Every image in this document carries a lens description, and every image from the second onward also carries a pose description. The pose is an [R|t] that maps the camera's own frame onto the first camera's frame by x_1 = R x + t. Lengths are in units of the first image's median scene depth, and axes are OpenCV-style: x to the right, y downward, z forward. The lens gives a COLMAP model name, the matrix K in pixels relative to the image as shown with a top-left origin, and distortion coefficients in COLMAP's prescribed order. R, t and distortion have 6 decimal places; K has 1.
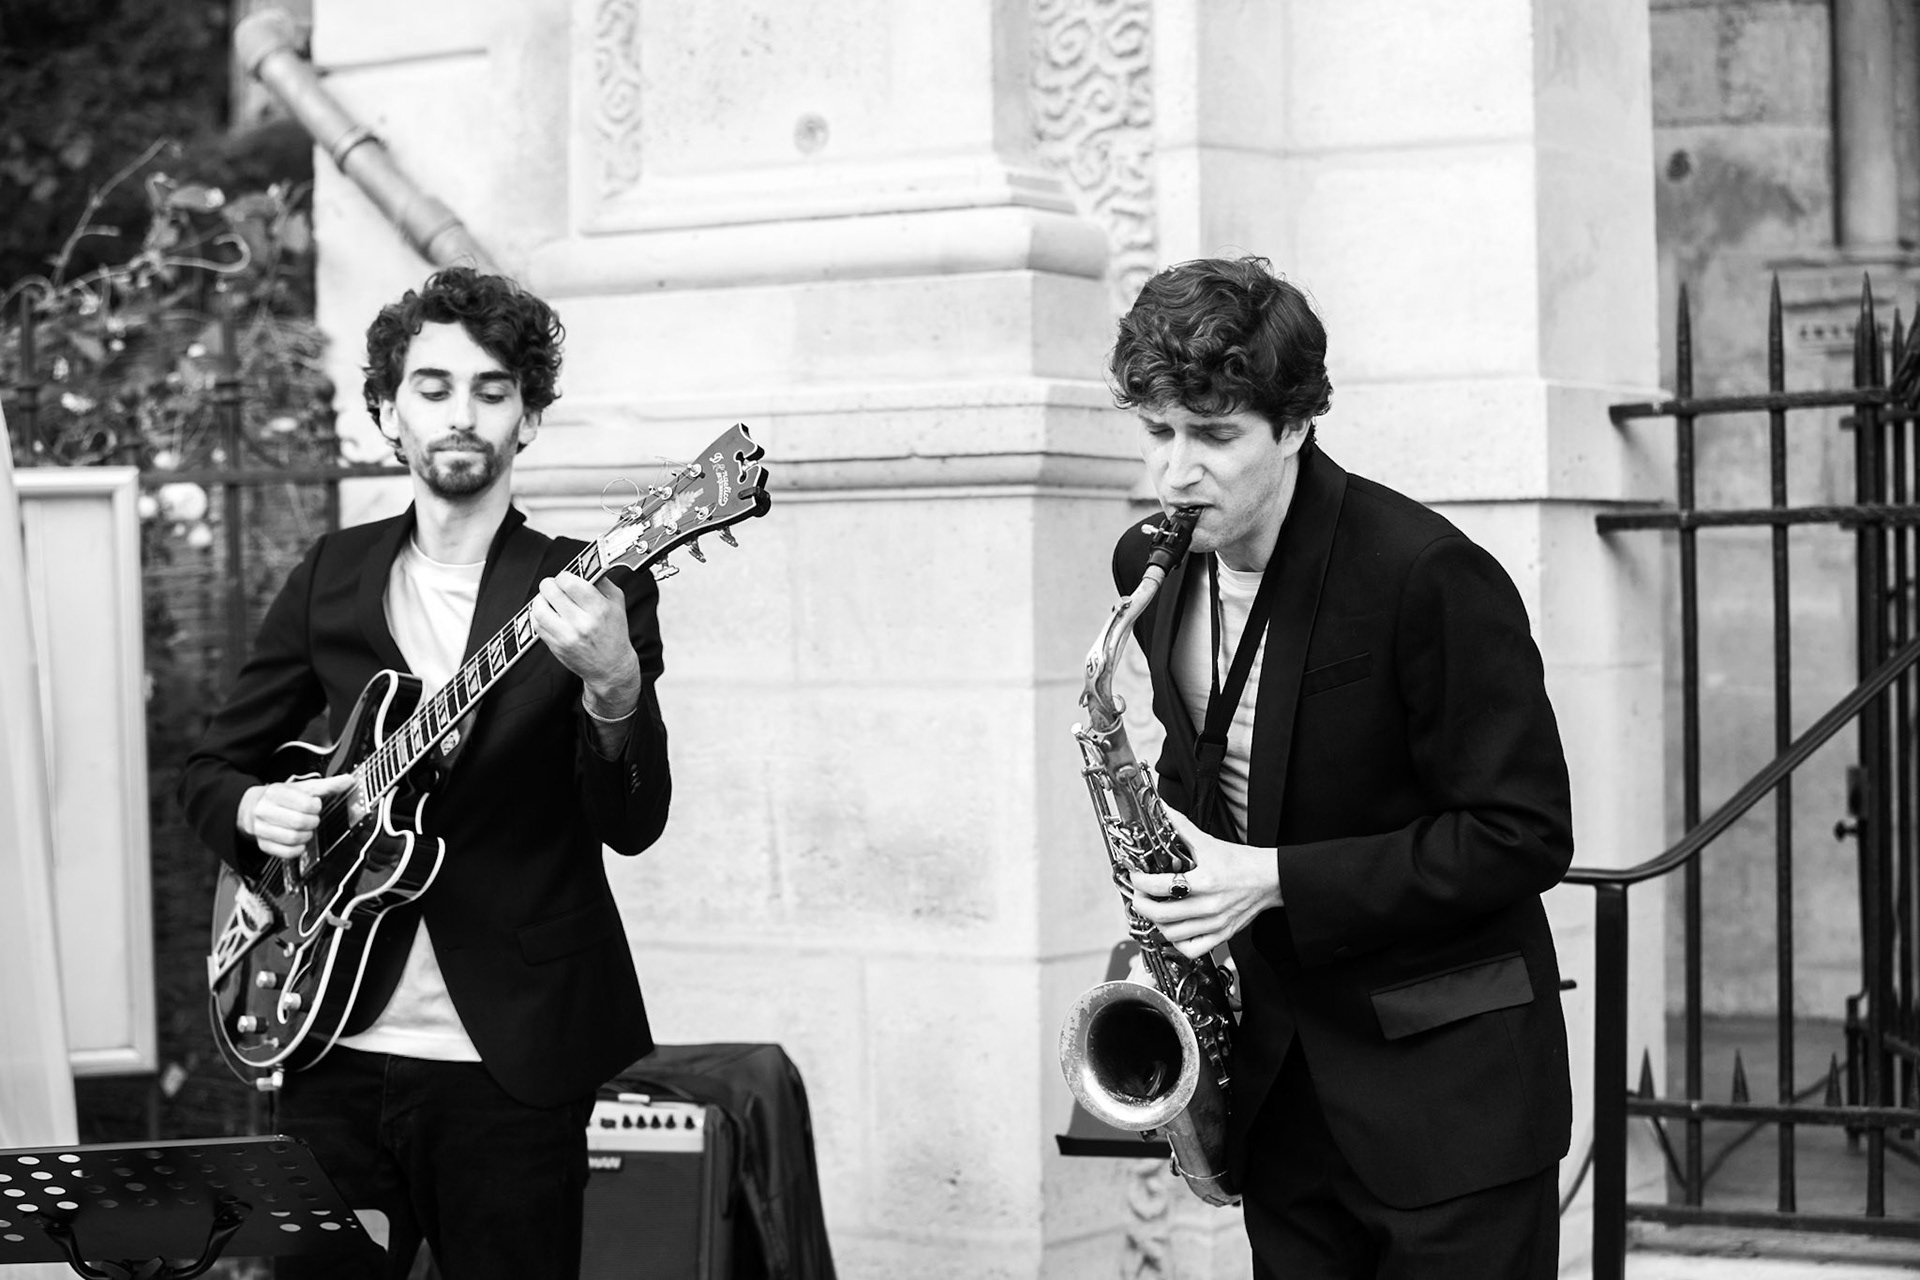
lens RADIAL K [[3977.7, 0, 974.4], [0, 3977.7, 640.7], [0, 0, 1]] dist [-0.158222, 0.000000]
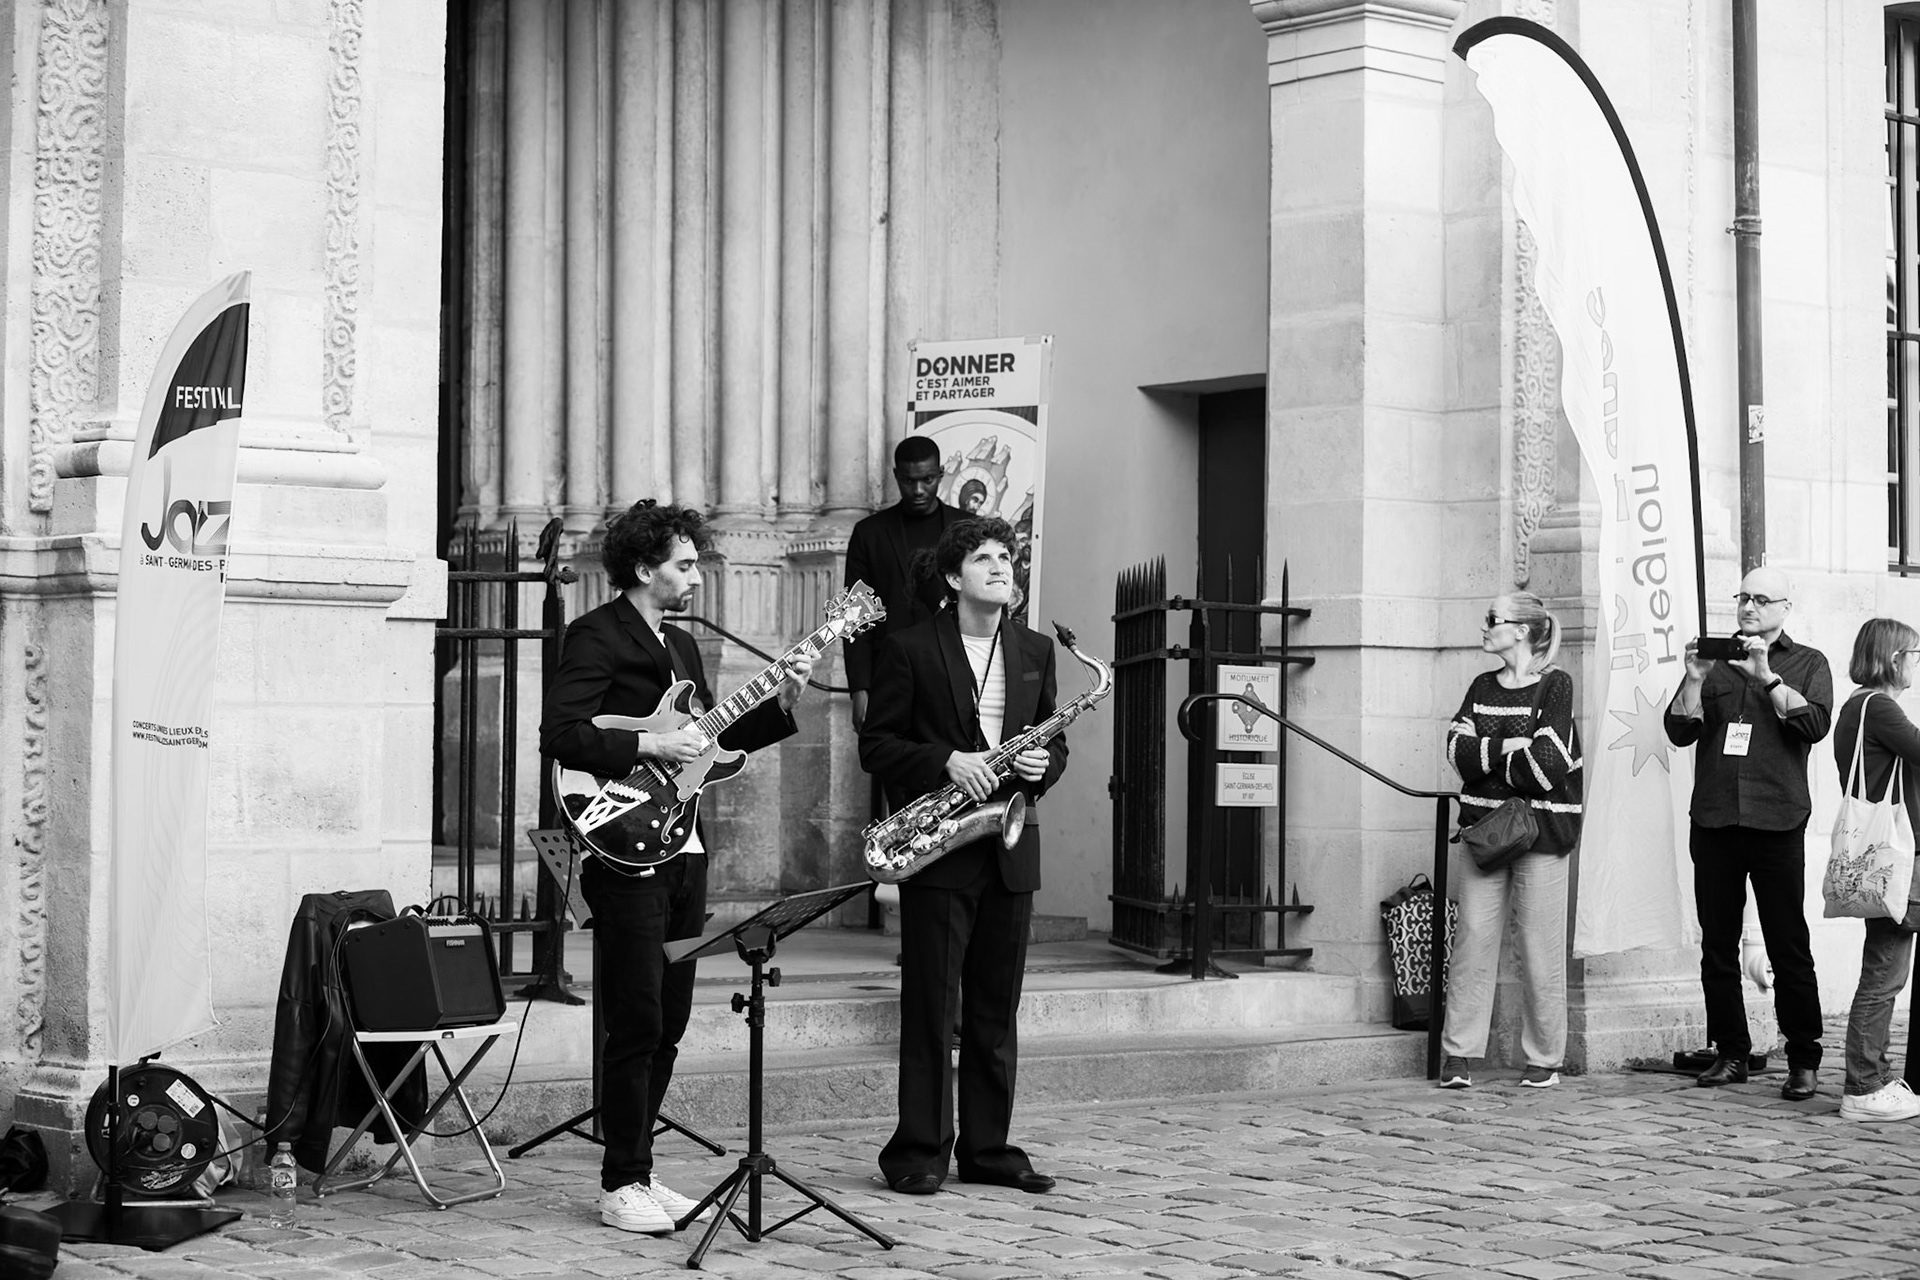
lens RADIAL K [[3977.7, 0, 1063.5], [0, 3977.7, 589.6], [0, 0, 1]] dist [-0.158222, 0.000000]
pose [[0.304127, 0.051652, 0.951230, -1.664631], [0.001415, 0.998503, -0.054671, 0.058591], [-0.952630, 0.017973, 0.303599, 0.102145]]
